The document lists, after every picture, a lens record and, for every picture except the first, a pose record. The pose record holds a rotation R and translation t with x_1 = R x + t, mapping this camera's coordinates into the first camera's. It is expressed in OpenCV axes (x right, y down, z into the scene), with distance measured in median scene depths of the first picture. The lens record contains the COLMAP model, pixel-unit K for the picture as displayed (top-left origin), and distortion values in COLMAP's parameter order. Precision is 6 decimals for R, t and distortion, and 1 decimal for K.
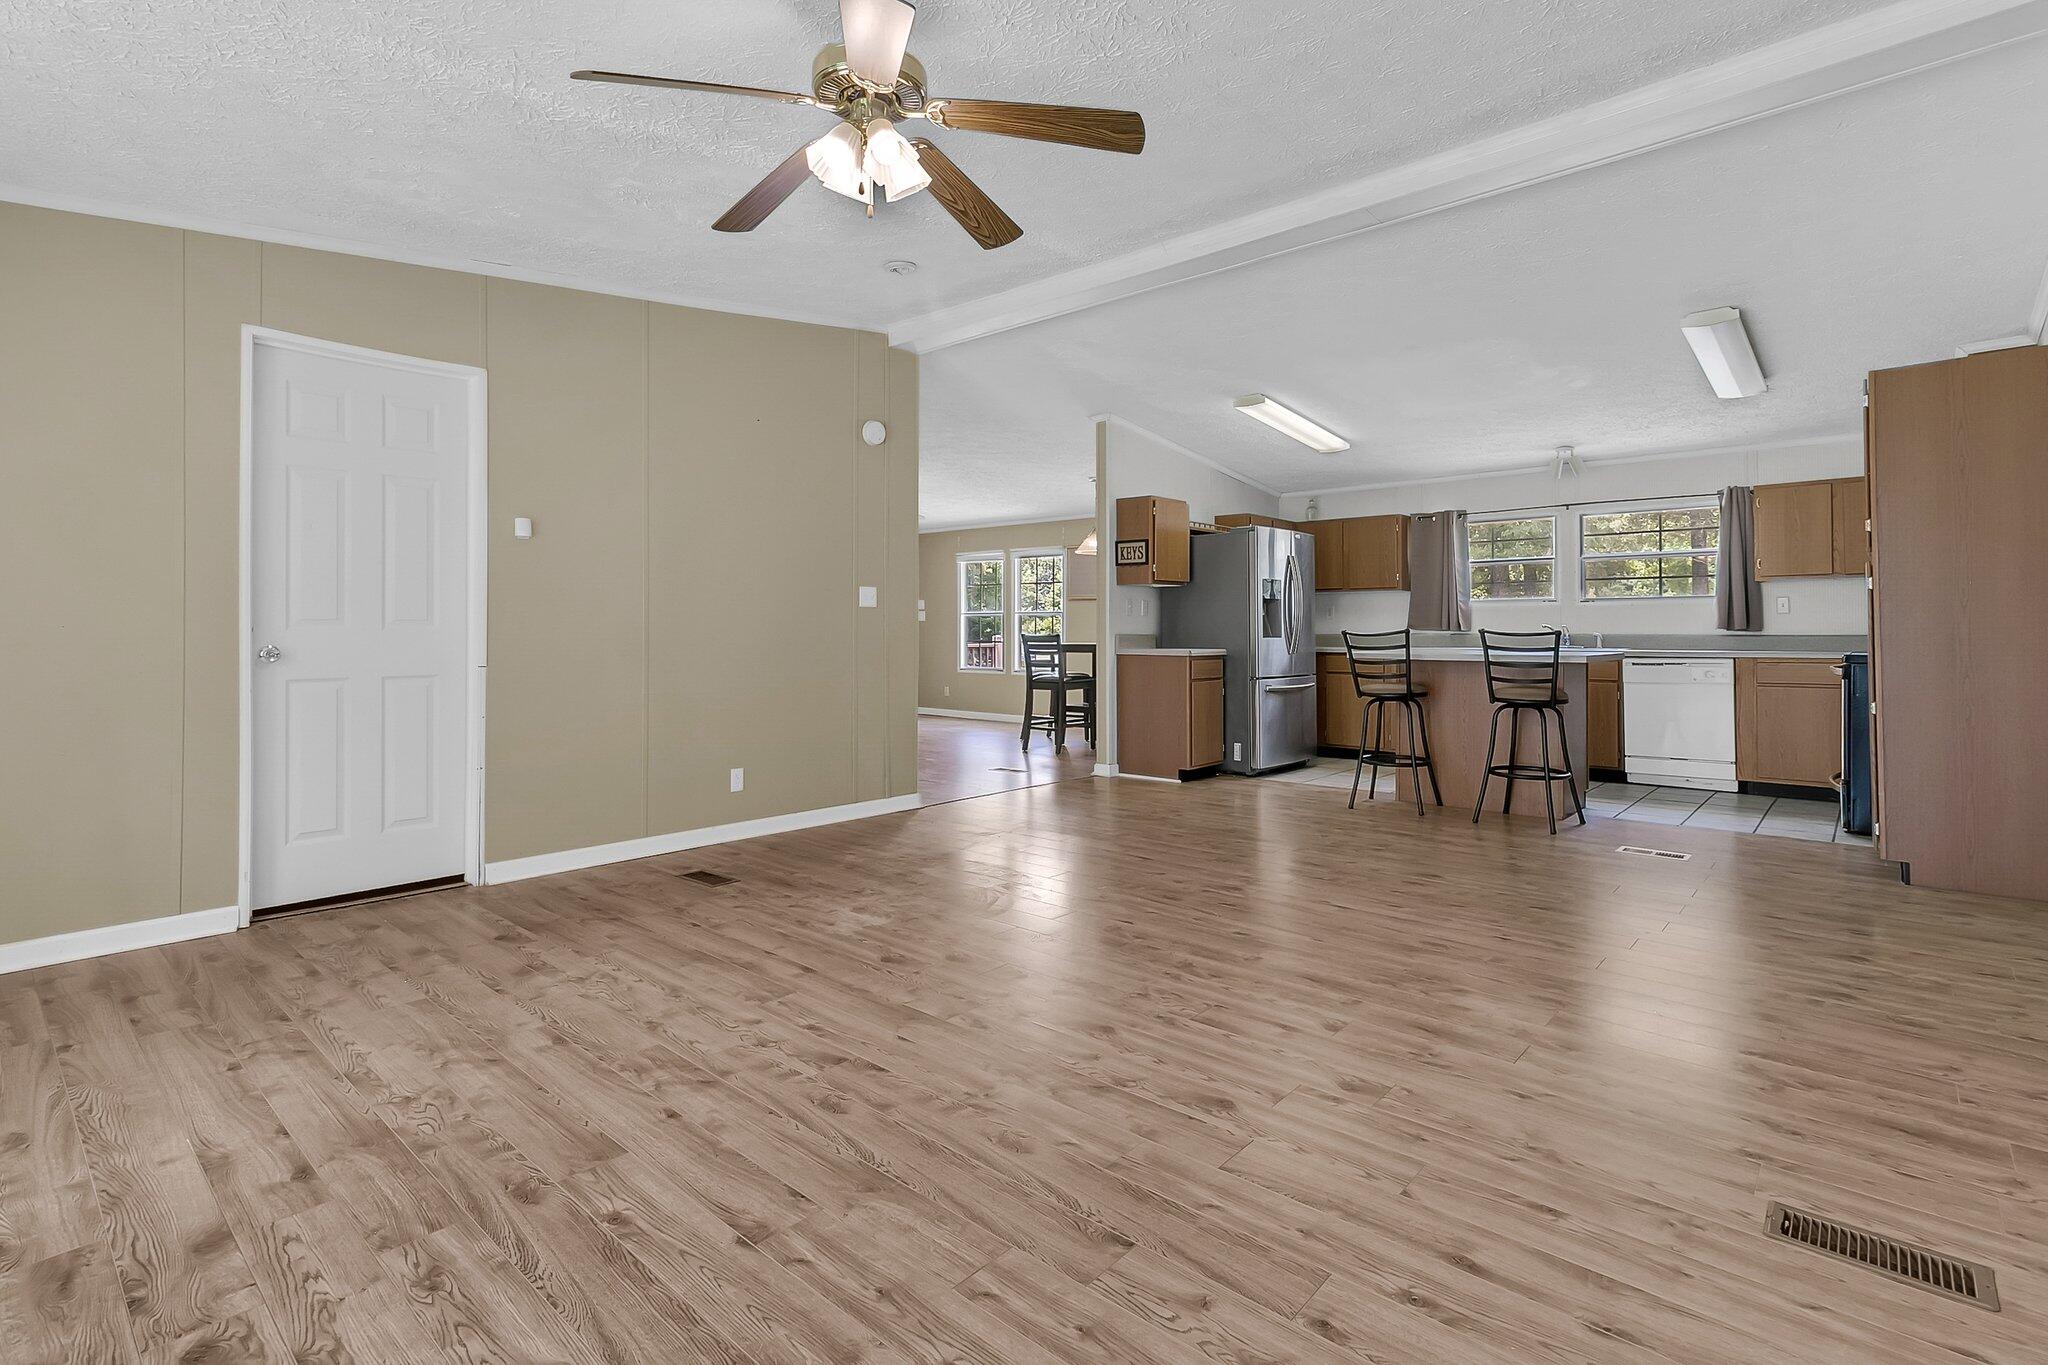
lens RADIAL K [[965.3, 0, 1029.5], [0, 965.3, 637.9], [0, 0, 1]] dist [0.002326, 0.000217]
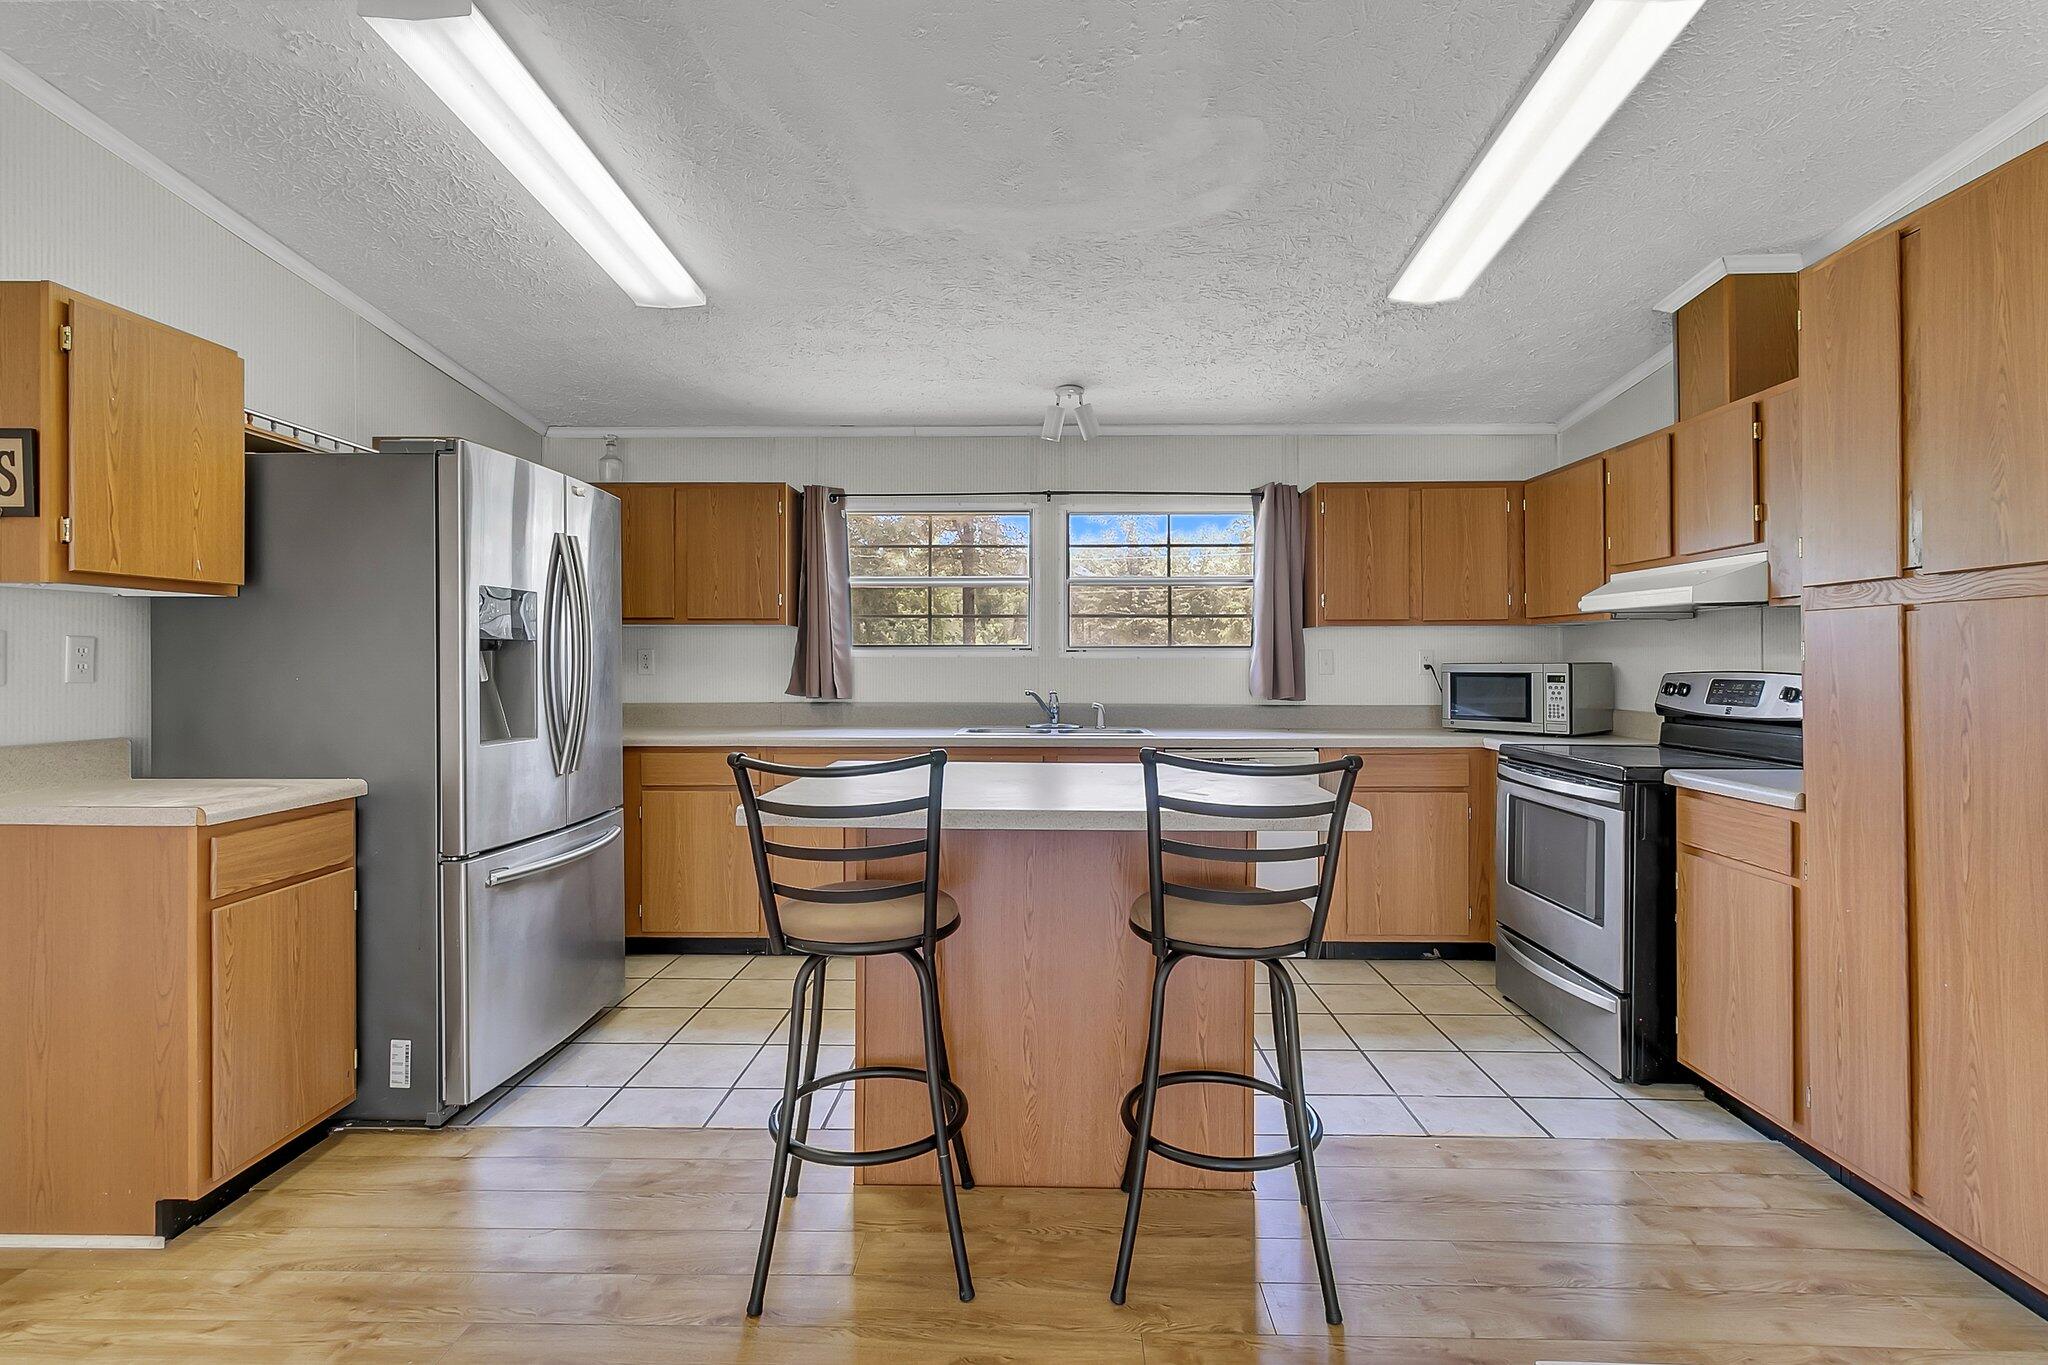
lens RADIAL K [[964.9, 0, 1034.3], [0, 964.9, 669.9], [0, 0, 1]] dist [0.001437, 0.000215]
pose [[0.760969, -0.003463, 0.648779, 0.167673], [0.001710, 0.999993, 0.003332, -0.030405], [-0.648786, -0.001426, 0.760970, 0.596211]]
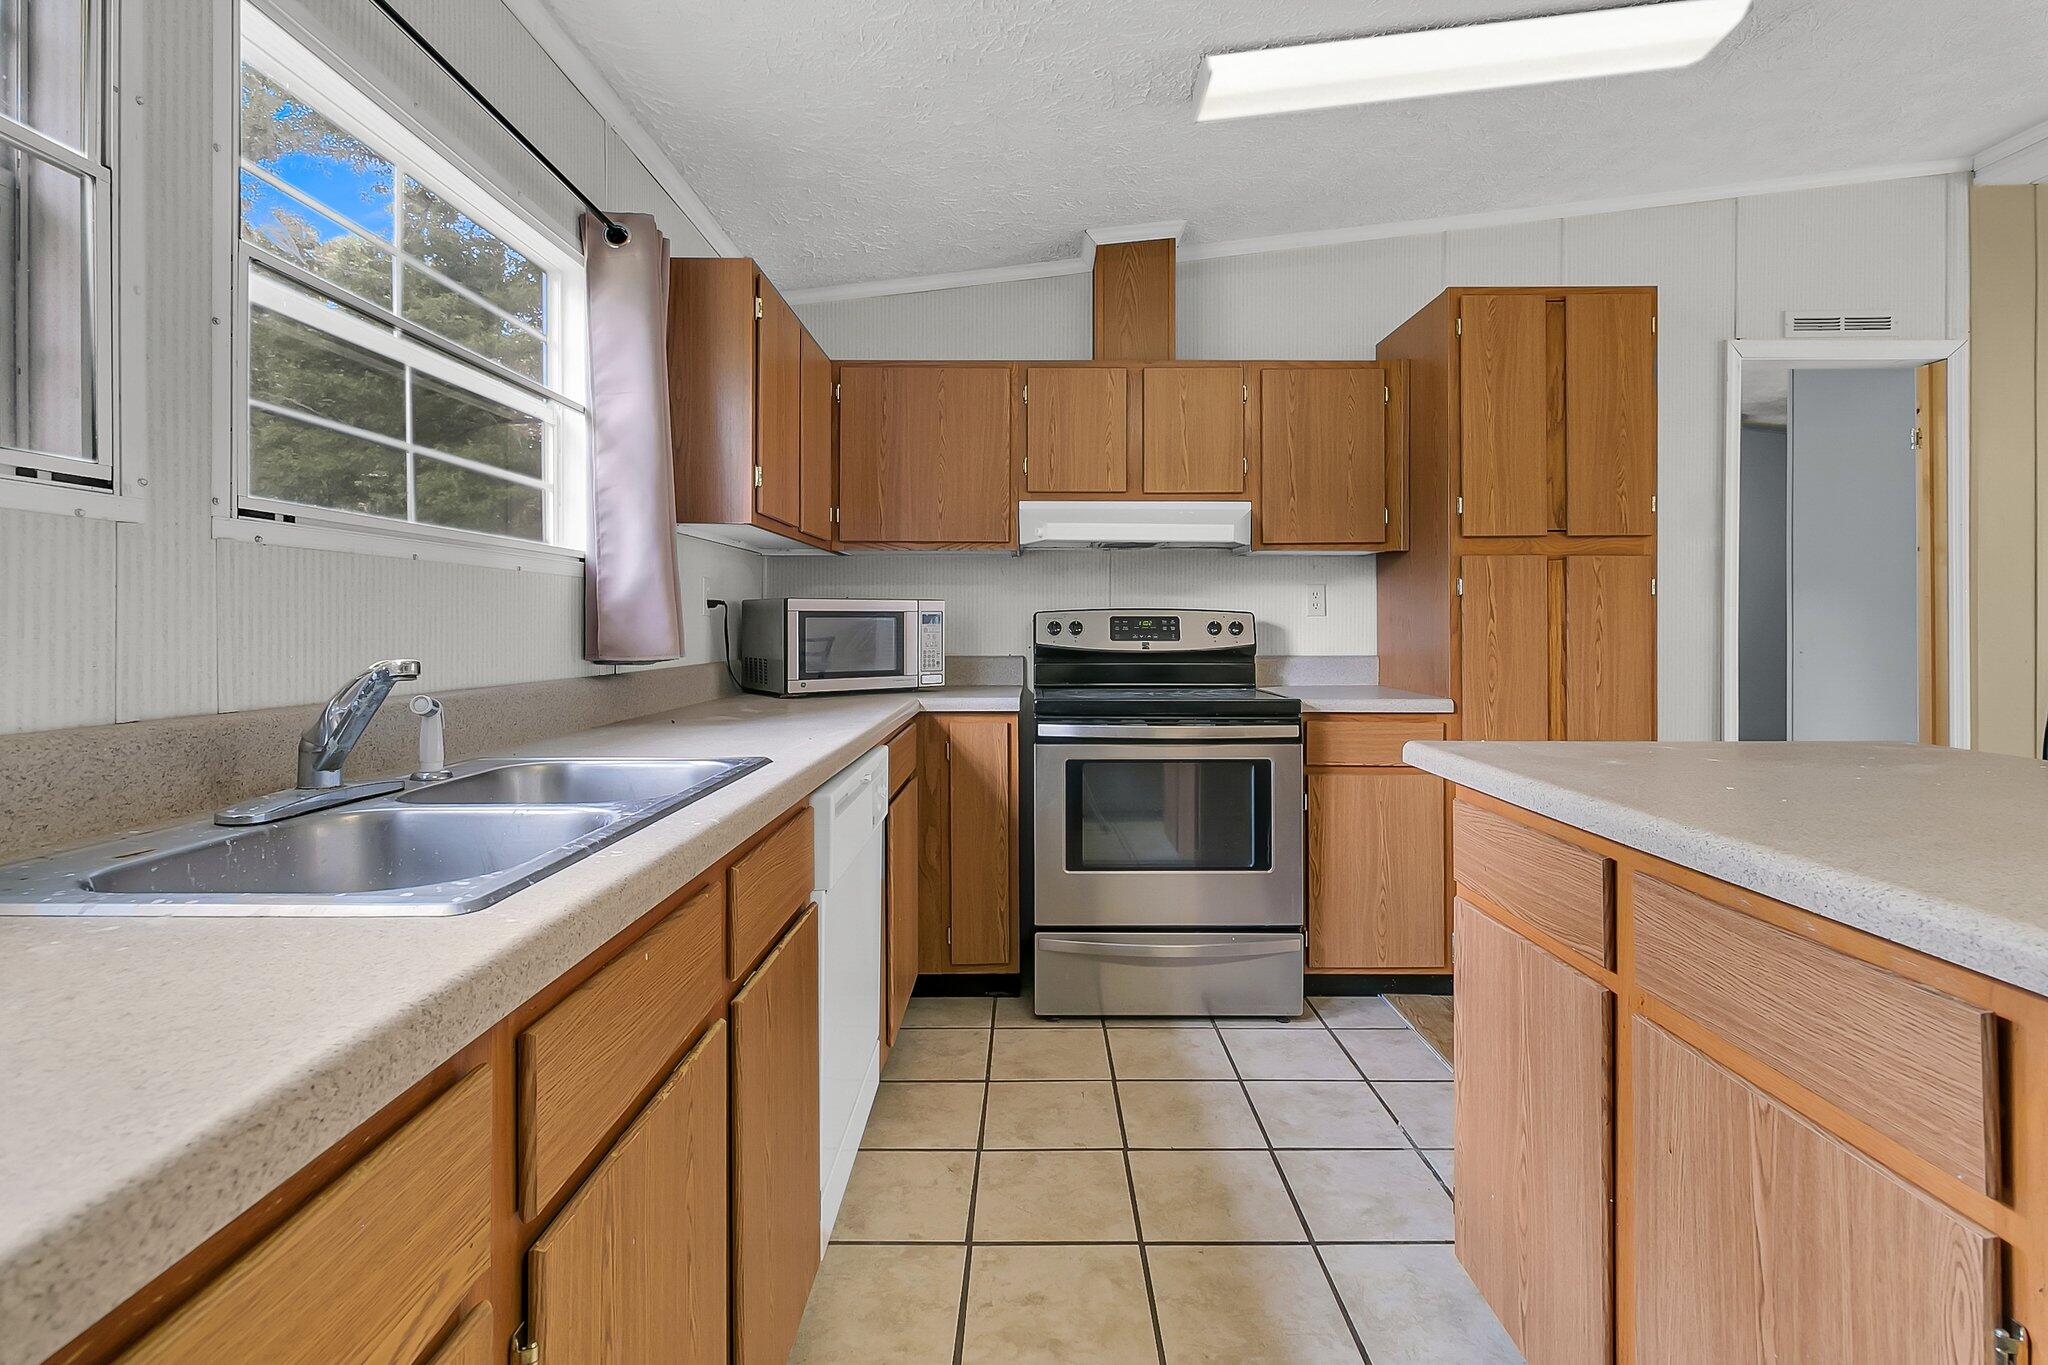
lens RADIAL K [[954.8, 0, 1026.5], [0, 954.8, 638.1], [0, 0, 1]] dist [0.006626, -0.000011]
pose [[-0.660098, -0.005459, 0.751160, 0.402349], [0.005785, 0.999907, 0.012351, -0.018643], [-0.751157, 0.012499, -0.660005, 1.114088]]
